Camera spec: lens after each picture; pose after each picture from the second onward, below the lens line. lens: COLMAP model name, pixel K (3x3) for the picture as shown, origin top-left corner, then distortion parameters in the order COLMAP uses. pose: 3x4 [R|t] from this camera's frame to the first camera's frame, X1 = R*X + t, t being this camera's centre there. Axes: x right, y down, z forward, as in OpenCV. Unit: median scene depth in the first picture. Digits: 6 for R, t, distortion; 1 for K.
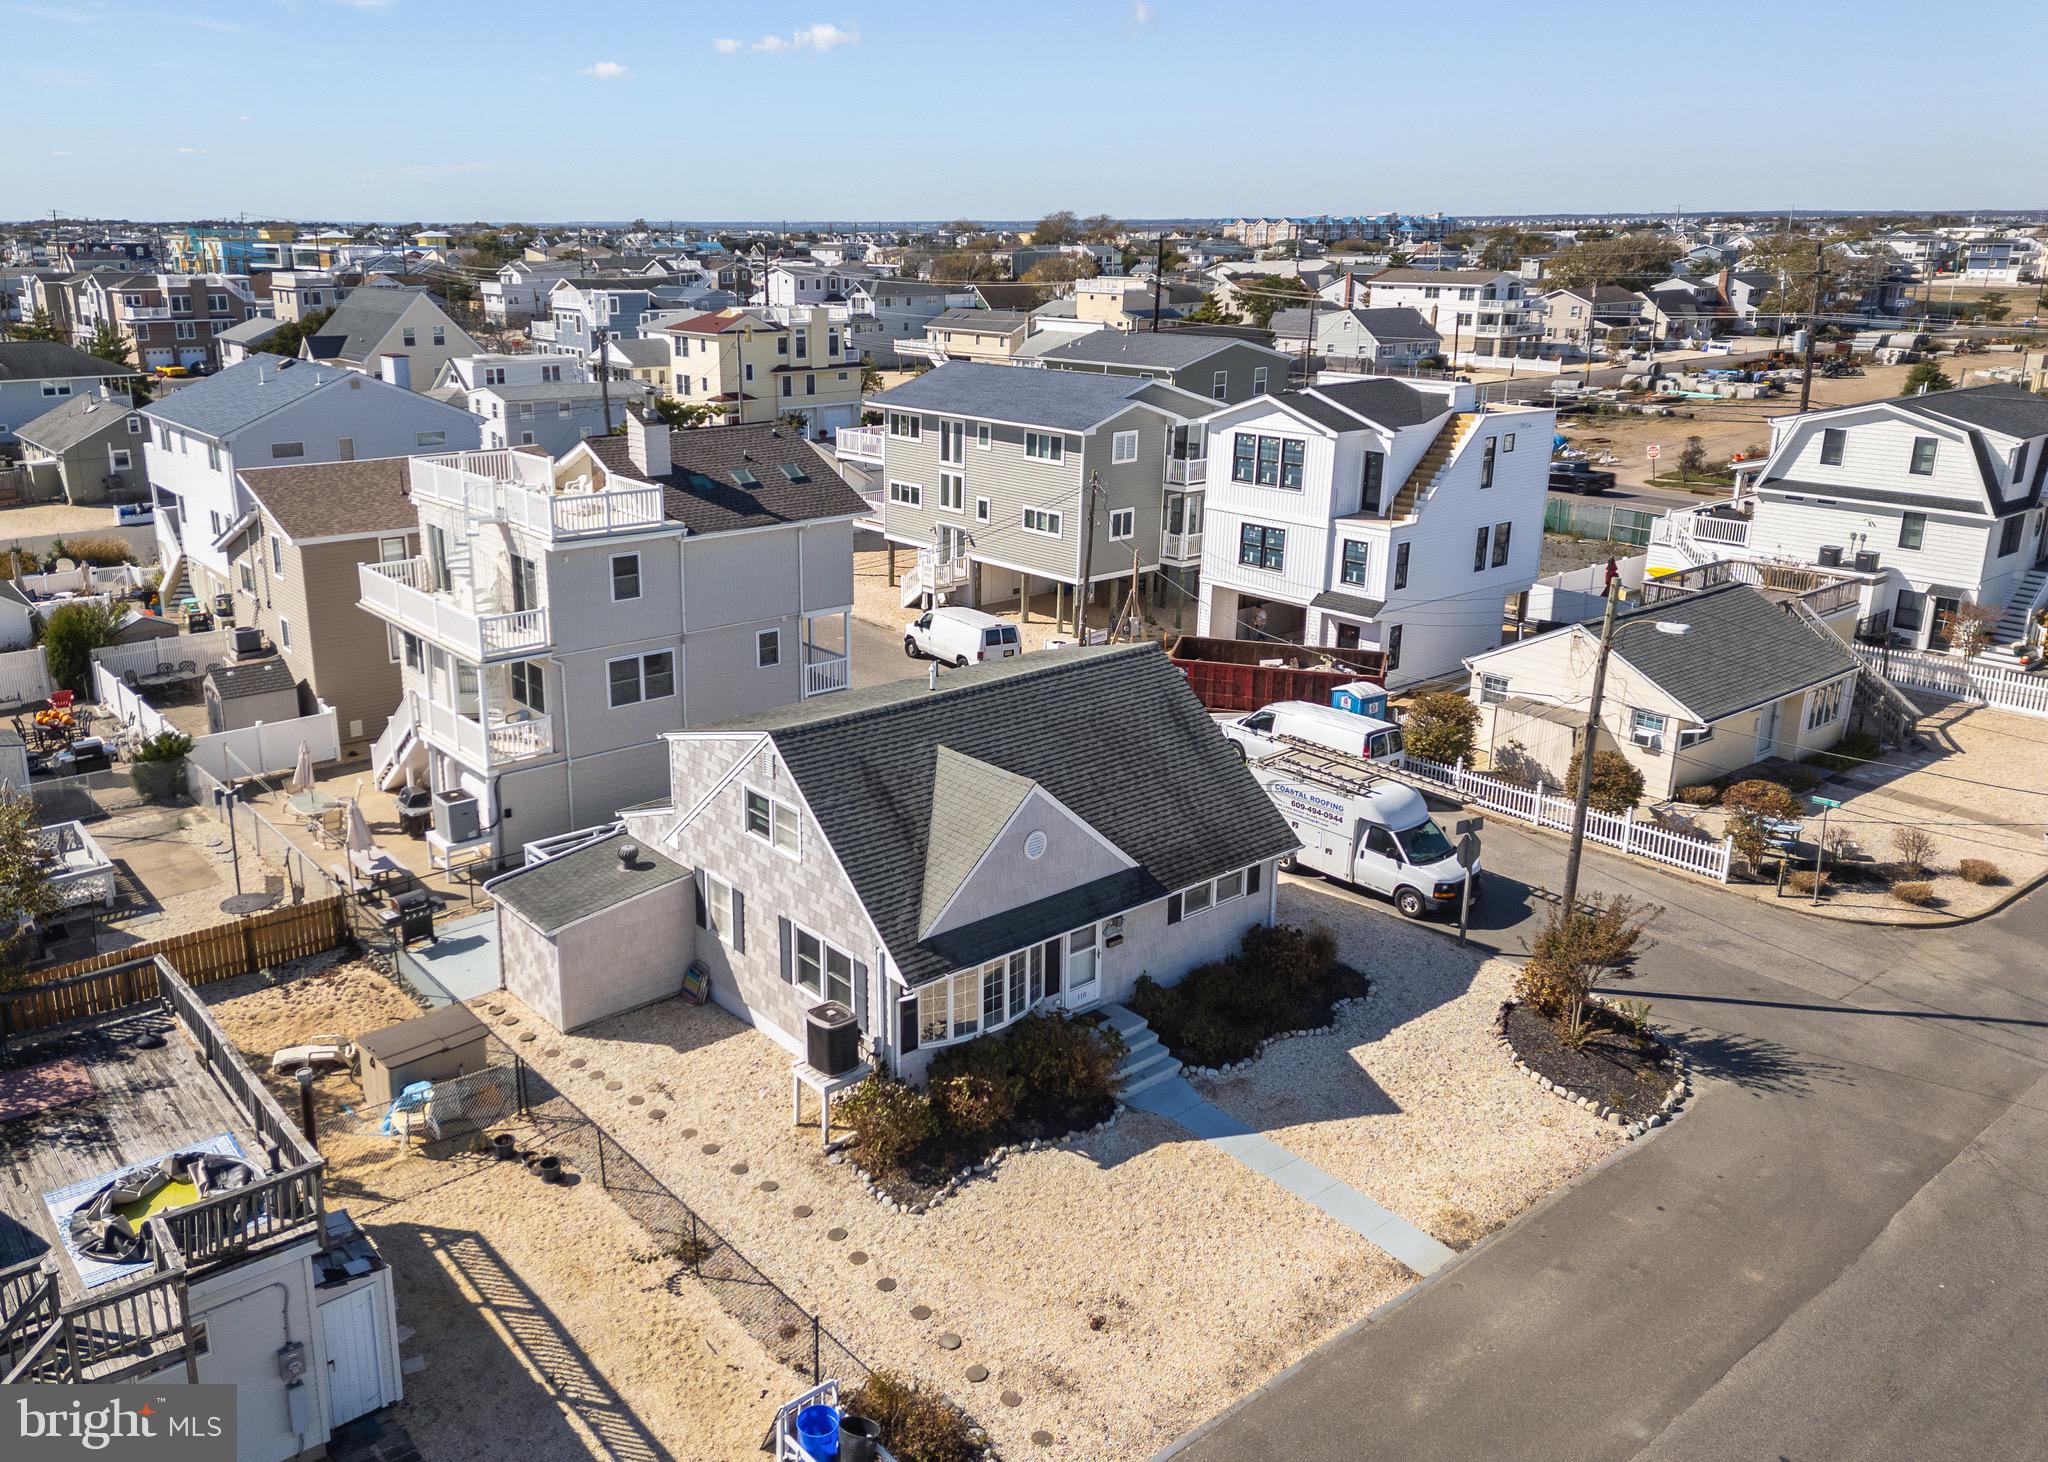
lens RADIAL K [[1615.7, 0, 940.5], [0, 1615.7, 622.8], [0, 0, 1]] dist [0.034364, -0.005889]
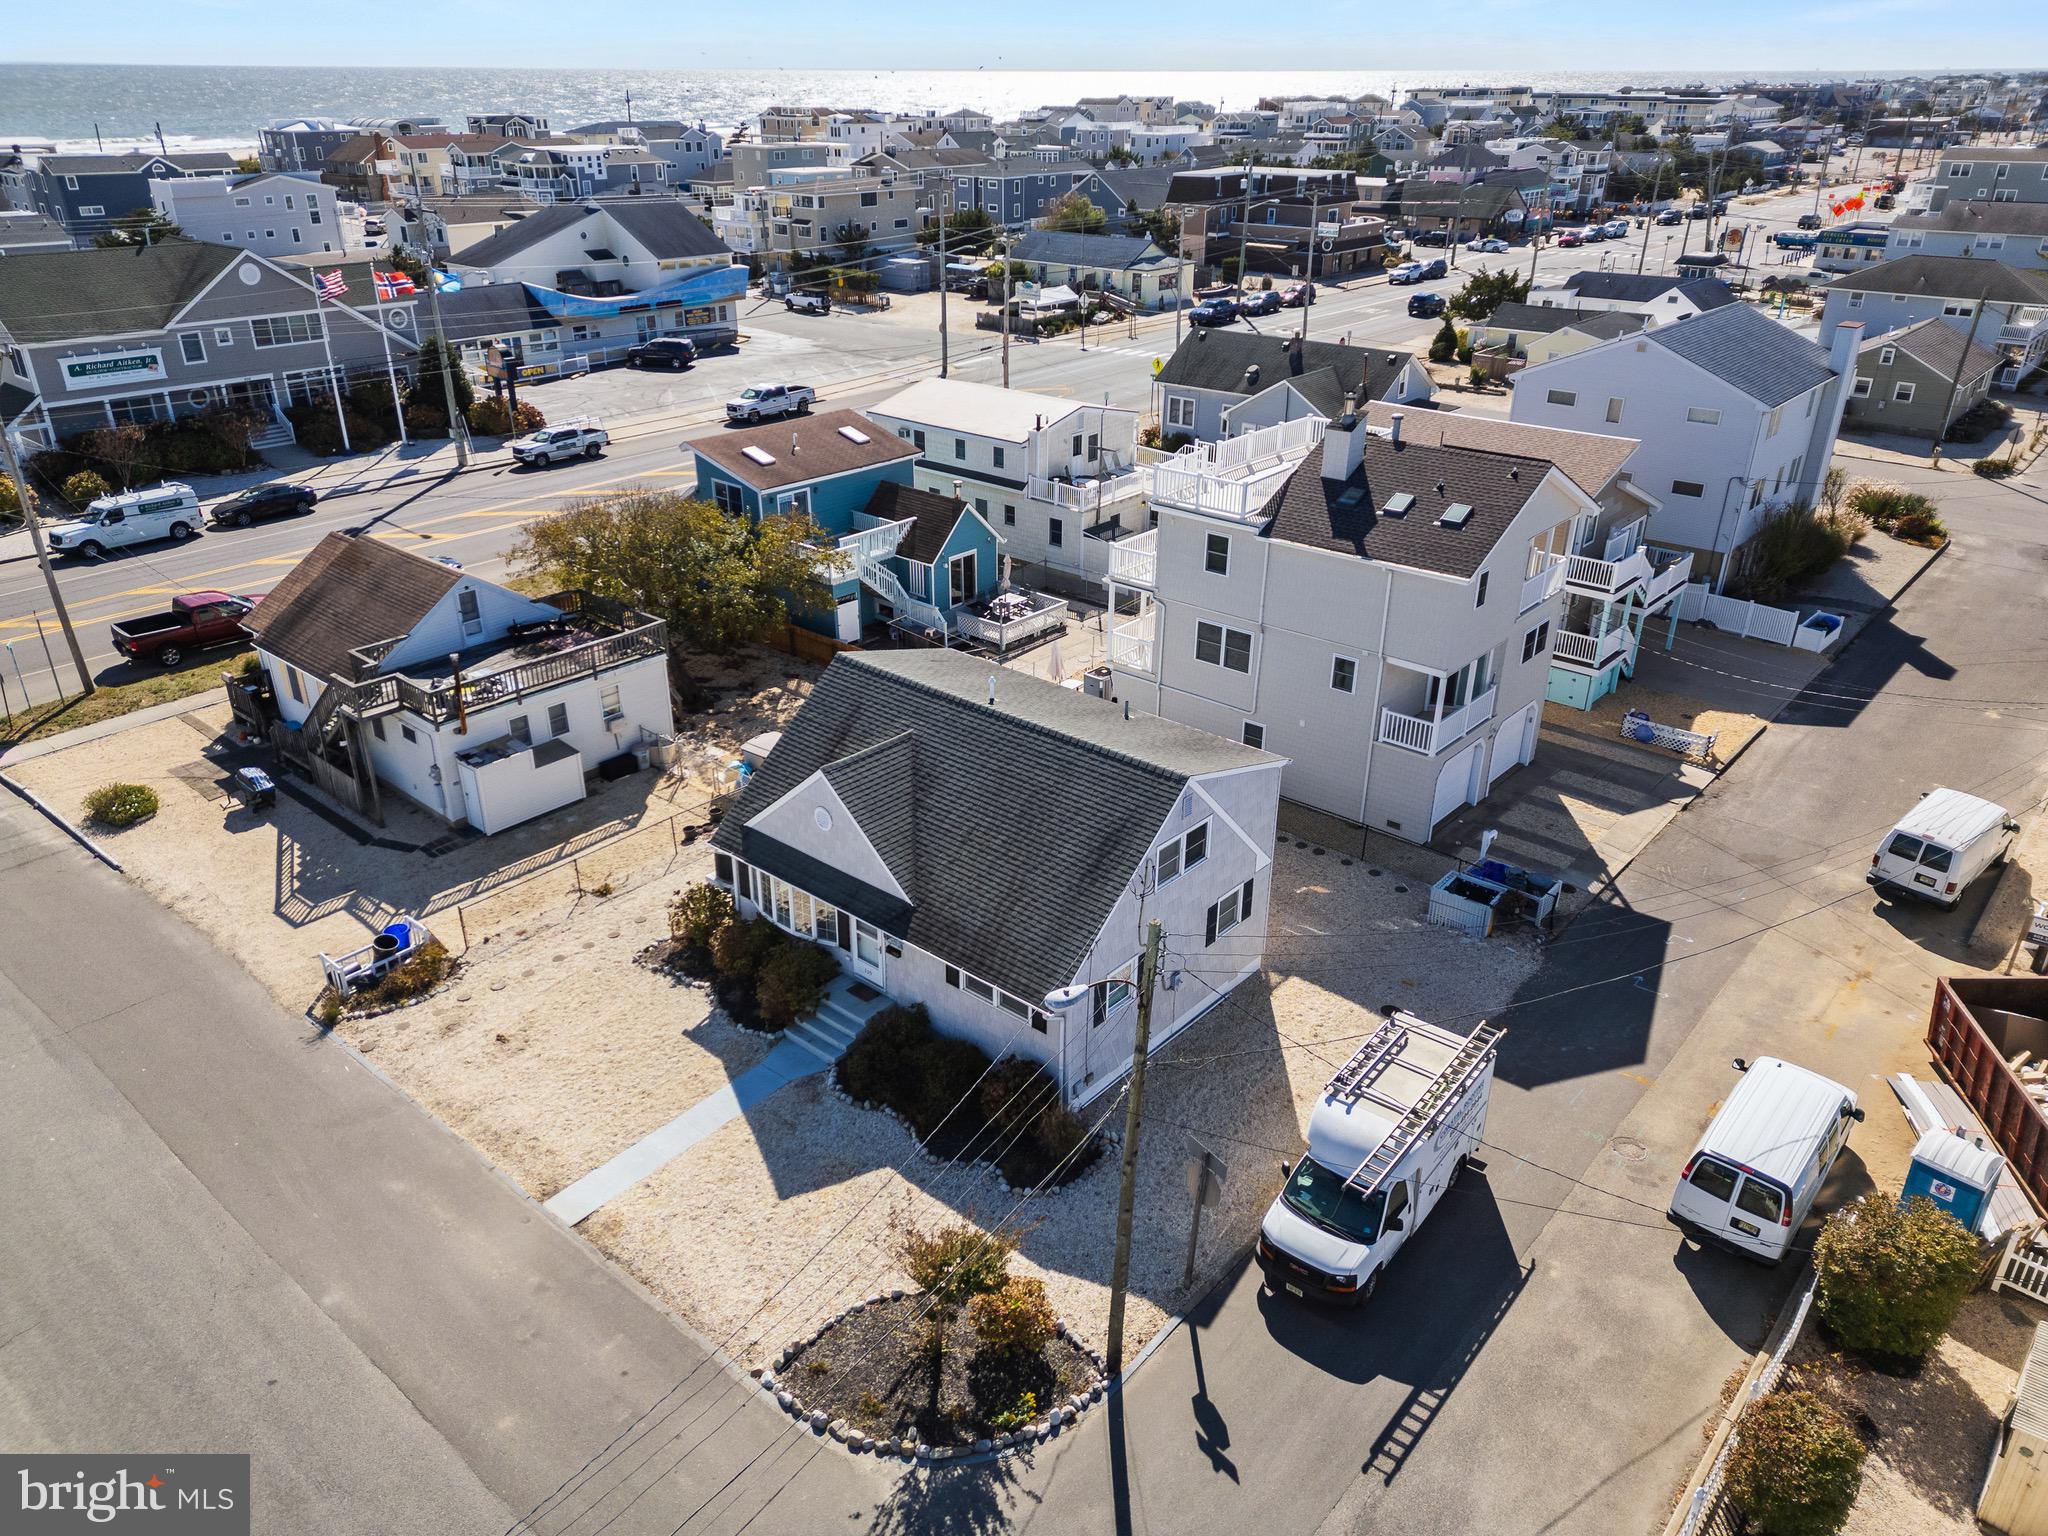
lens RADIAL K [[1454.8, 0, 1029.1], [0, 1454.8, 770.9], [0, 0, 1]] dist [0.023868, -0.004009]
pose [[0.174294, 0.418636, -0.891272, 0.553647], [-0.241754, 0.895616, 0.373399, -0.177154], [0.954556, 0.150387, 0.257308, 0.470101]]
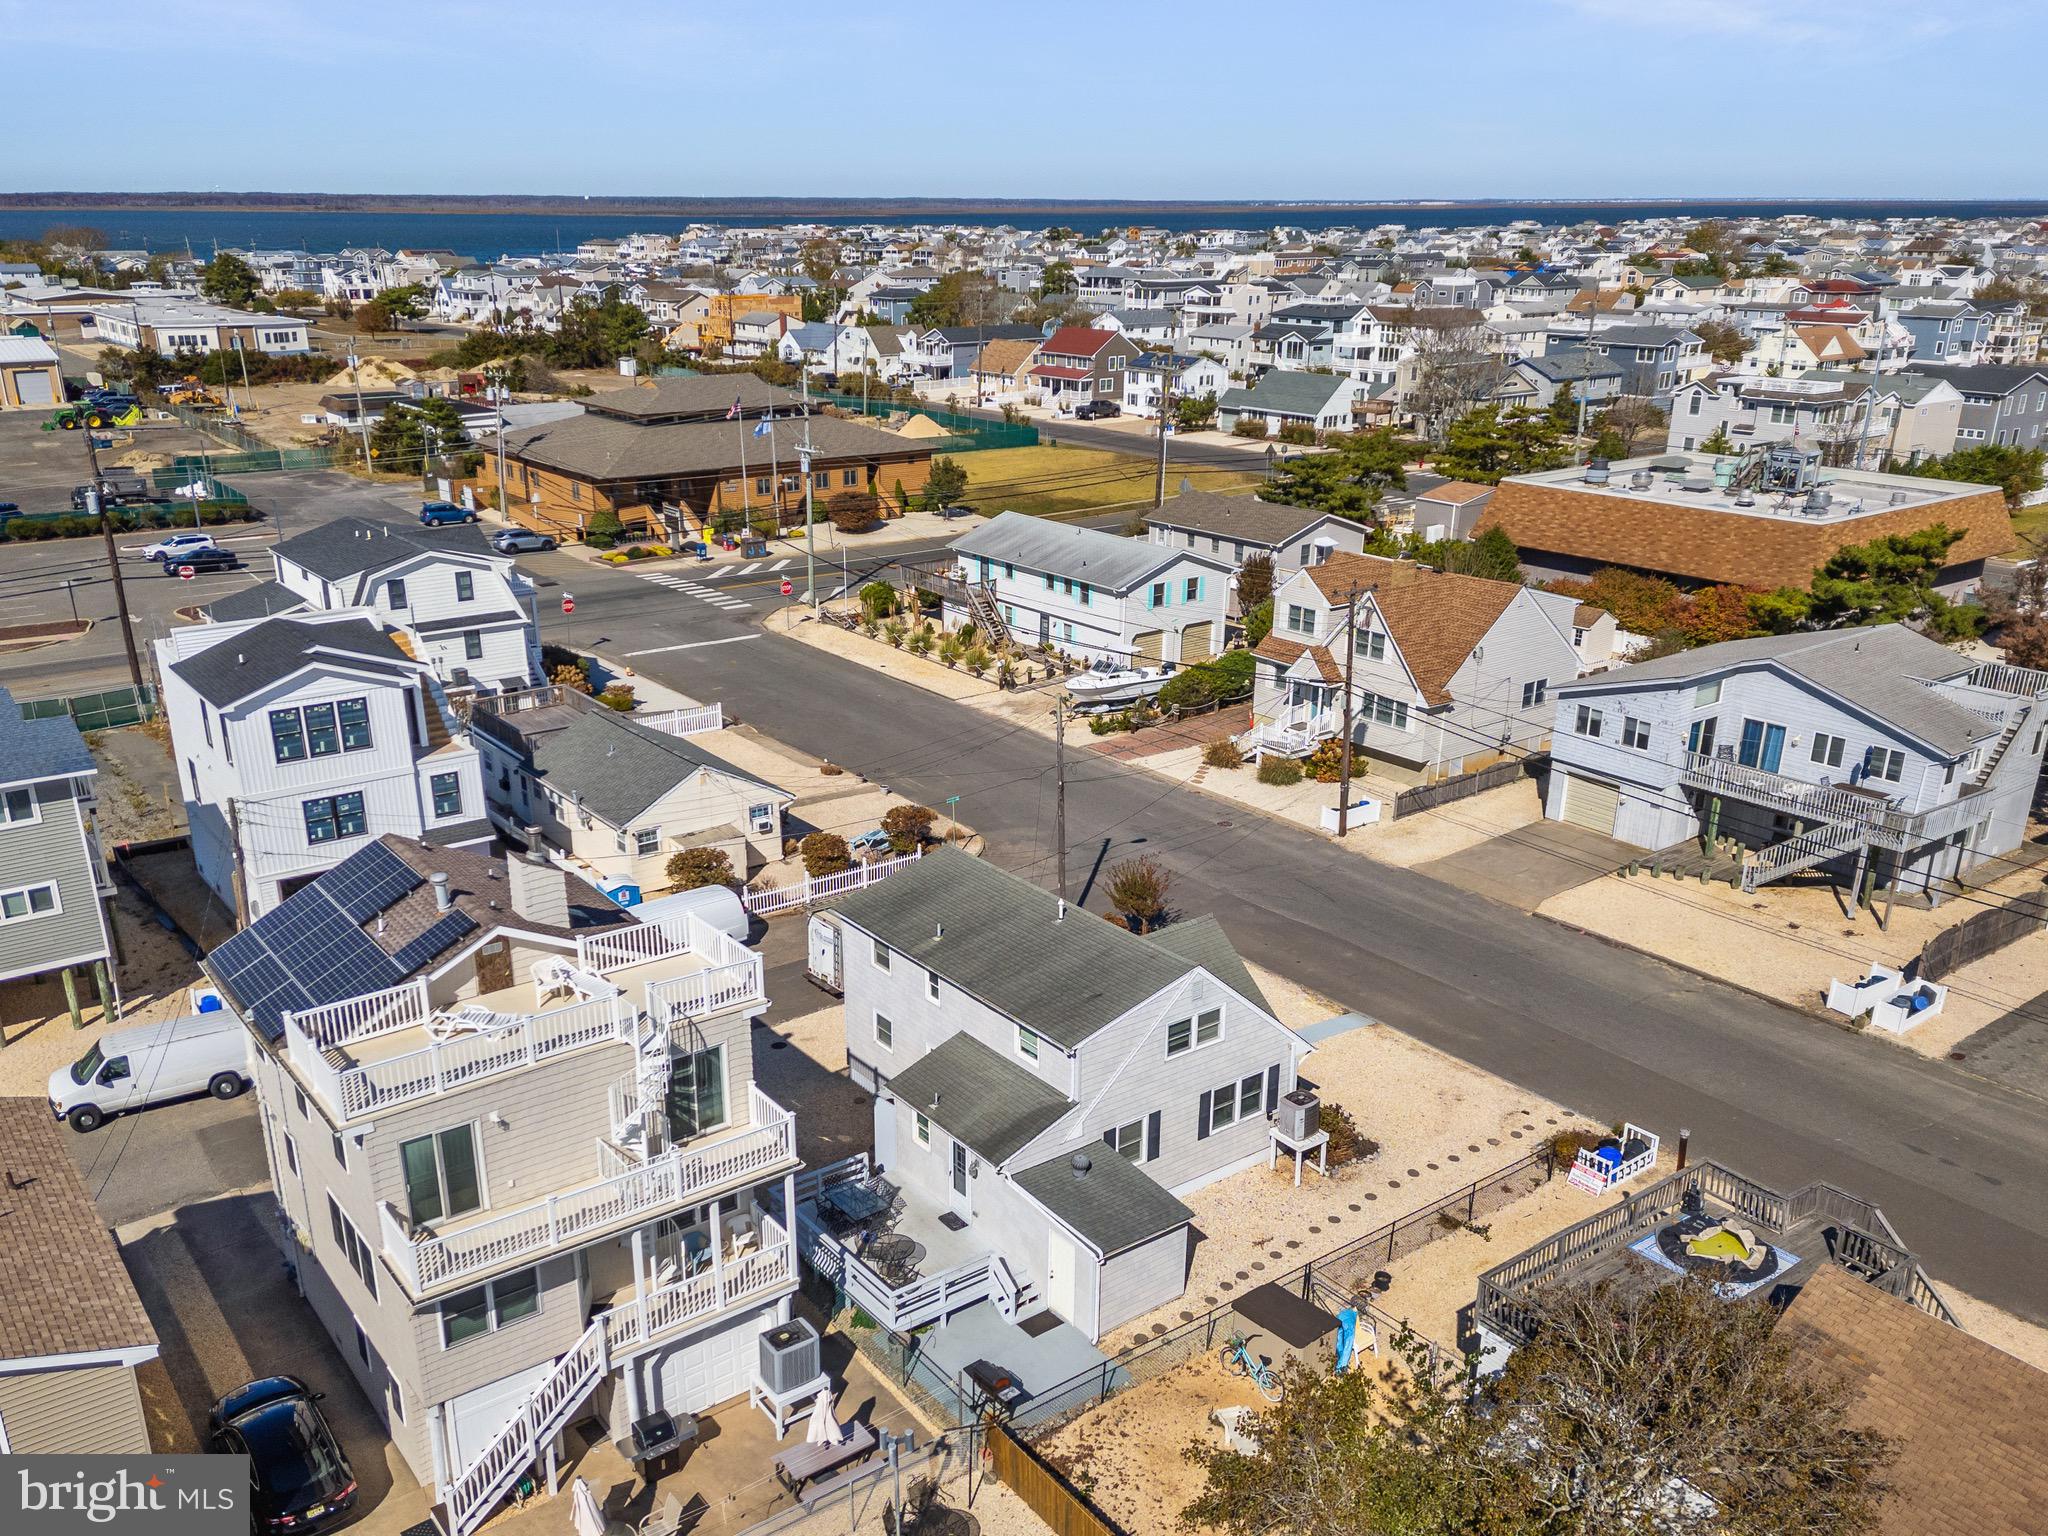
lens RADIAL K [[1679.9, 0, 1024.8], [0, 1679.9, 774.9], [0, 0, 1]] dist [0.013611, 0.005491]
pose [[0.039053, -0.309936, 0.949955, -0.738656], [0.233469, 0.927197, 0.292913, -0.275318], [-0.971580, 0.210346, 0.108570, 0.525165]]
